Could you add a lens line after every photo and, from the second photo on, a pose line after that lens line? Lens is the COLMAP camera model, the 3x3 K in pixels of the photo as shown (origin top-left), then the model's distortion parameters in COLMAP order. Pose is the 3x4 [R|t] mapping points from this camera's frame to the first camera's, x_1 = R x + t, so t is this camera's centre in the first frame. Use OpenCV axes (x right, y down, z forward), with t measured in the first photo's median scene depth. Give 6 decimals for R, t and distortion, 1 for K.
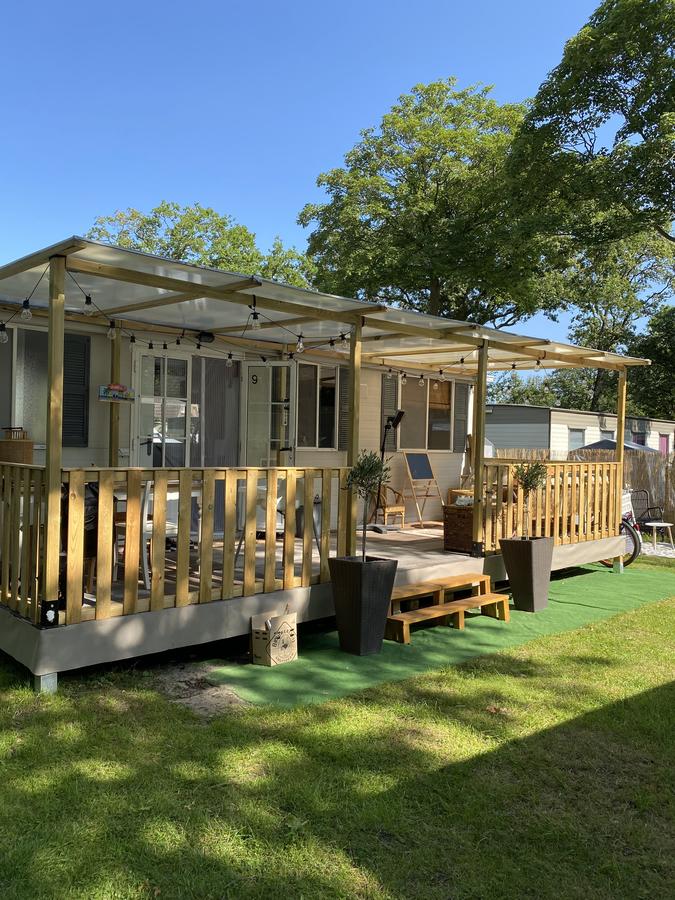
lens RADIAL K [[697.3, 0, 337.5], [0, 697.3, 450.0], [0, 0, 1]] dist [-0.001095, -0.004485]
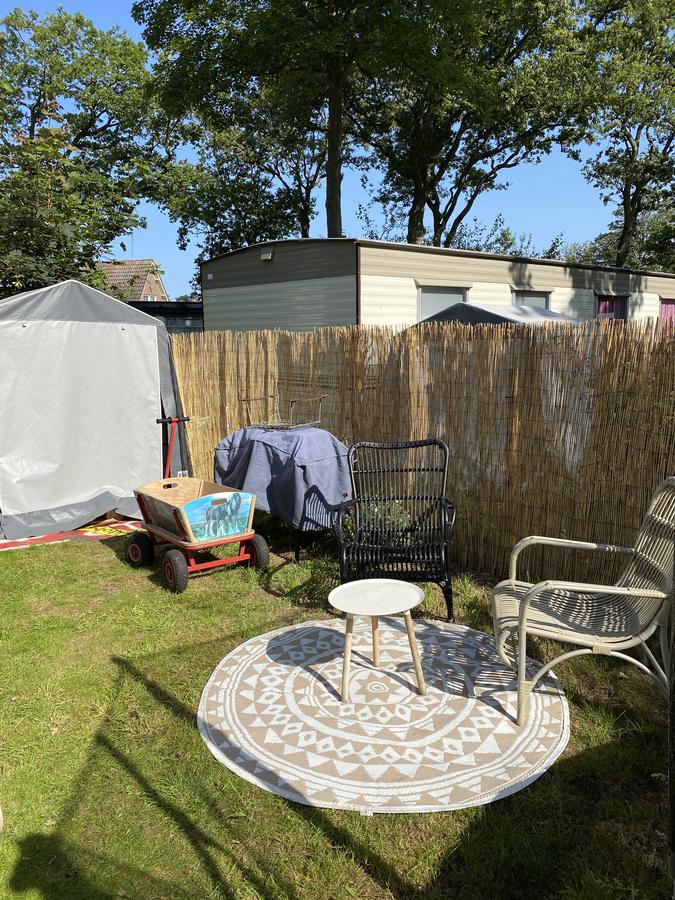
lens RADIAL K [[697.3, 0, 337.5], [0, 697.3, 450.0], [0, 0, 1]] dist [-0.001095, -0.004485]
pose [[0.995955, -0.016486, -0.088328, 0.199360], [0.030079, 0.987481, 0.154844, 0.002720], [0.084670, -0.156875, 0.983982, 0.320895]]
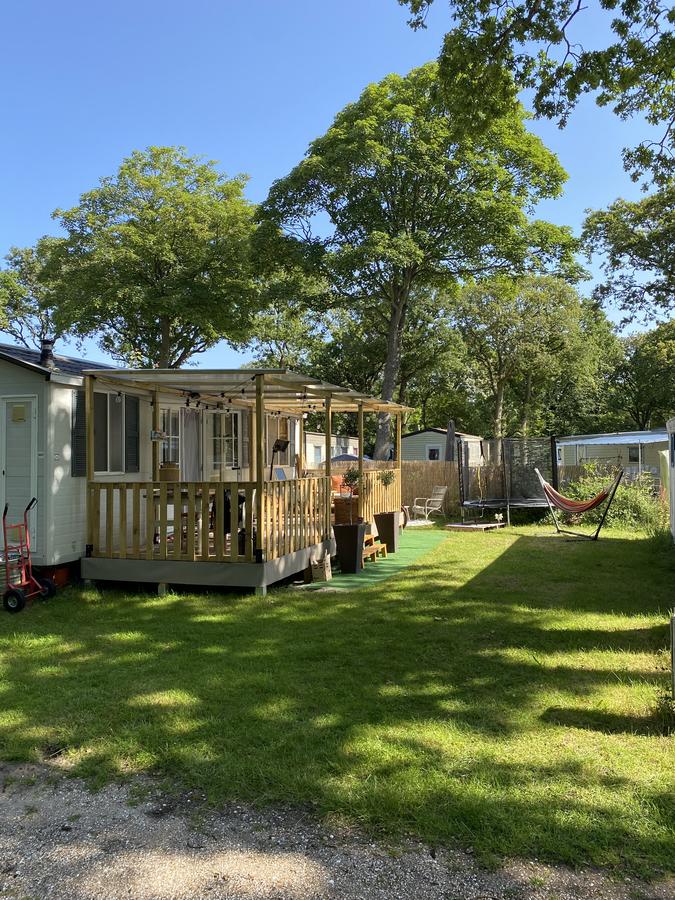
lens RADIAL K [[688.6, 0, 337.5], [0, 688.6, 450.0], [0, 0, 1]] dist [0.064948, -0.081371]
pose [[0.869488, -0.020826, 0.493515, -0.188979], [0.028971, 0.999541, -0.008863, -0.006551], [-0.493104, 0.022004, 0.869692, -0.128765]]
